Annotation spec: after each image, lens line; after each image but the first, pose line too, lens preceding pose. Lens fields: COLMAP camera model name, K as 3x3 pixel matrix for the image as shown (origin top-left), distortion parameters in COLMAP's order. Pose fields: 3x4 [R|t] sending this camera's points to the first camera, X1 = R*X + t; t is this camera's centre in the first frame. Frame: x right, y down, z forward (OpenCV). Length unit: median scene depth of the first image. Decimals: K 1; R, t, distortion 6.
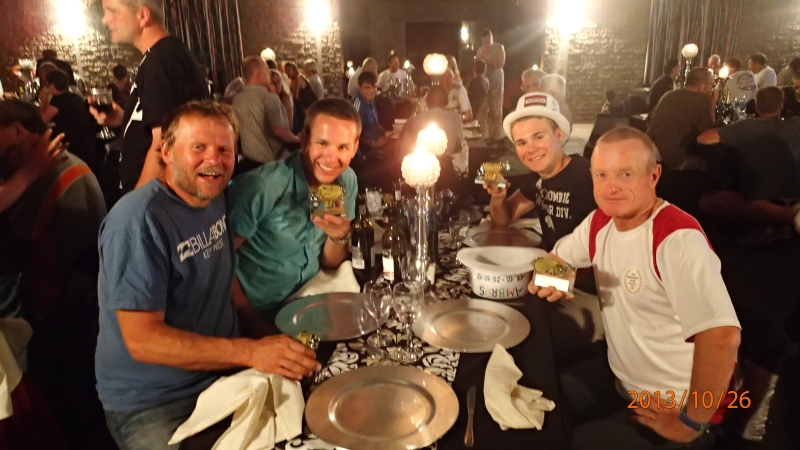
lens RADIAL K [[599.8, 0, 400.0], [0, 599.8, 225.0], [0, 0, 1]] dist [0.004645, 0.001164]
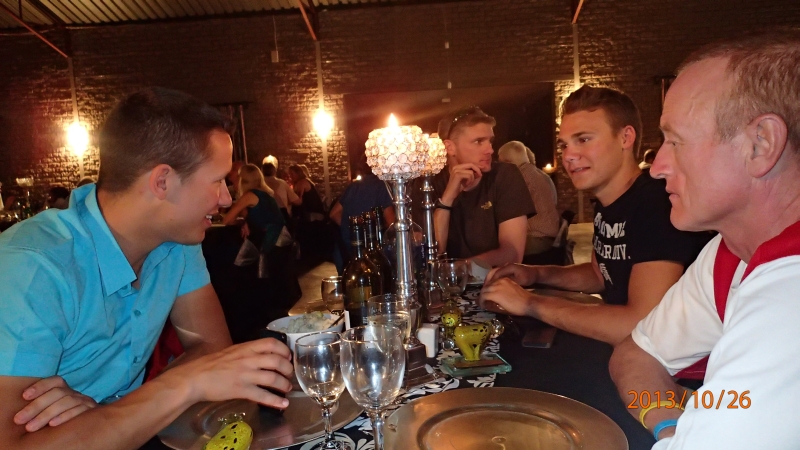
lens RADIAL K [[599.8, 0, 400.0], [0, 599.8, 225.0], [0, 0, 1]] dist [0.004645, 0.001164]
pose [[0.998726, -0.043130, -0.026196, 0.046206], [0.036992, 0.978840, -0.201255, 0.092796], [0.034322, 0.200029, 0.979189, 0.400384]]
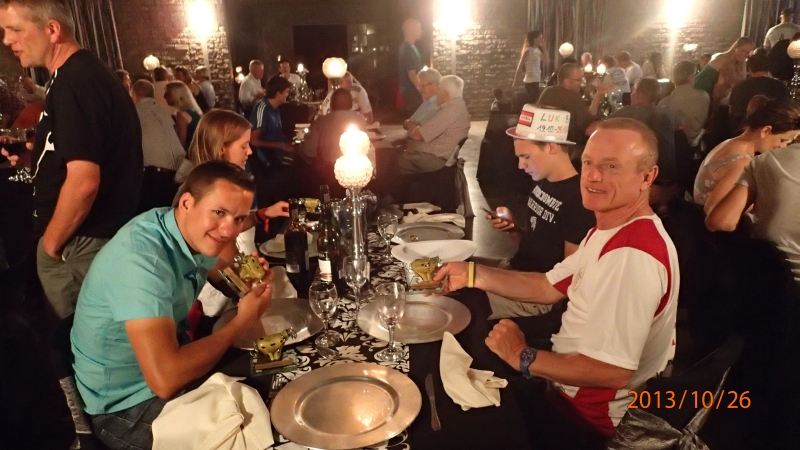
lens RADIAL K [[599.8, 0, 400.0], [0, 599.8, 225.0], [0, 0, 1]] dist [0.004645, 0.001164]
pose [[0.982971, -0.068692, 0.170436, -0.062498], [0.069455, 0.997584, 0.001488, 0.003609], [-0.170127, 0.010375, 0.985368, -0.015831]]
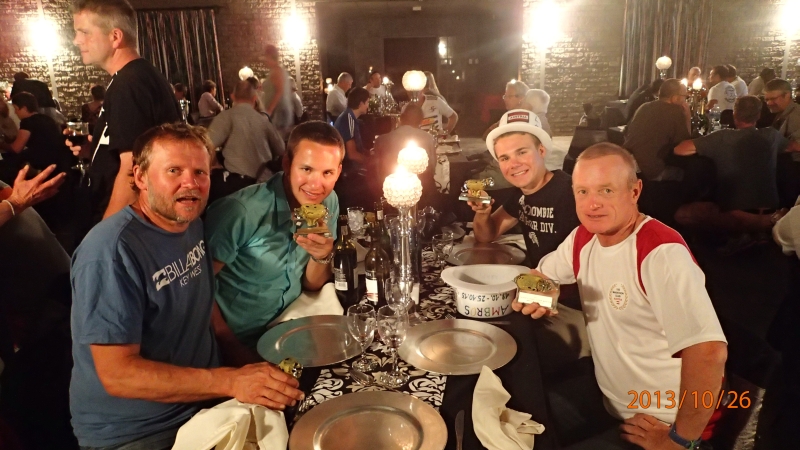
lens RADIAL K [[598.4, 0, 401.1], [0, 598.4, 229.9], [0, 0, 1]] dist [0.001649, 0.003569]
pose [[0.999251, -0.022771, 0.031283, 0.000131], [0.023254, 0.999615, -0.015158, -0.009854], [-0.030925, 0.015874, 0.999396, 0.016705]]
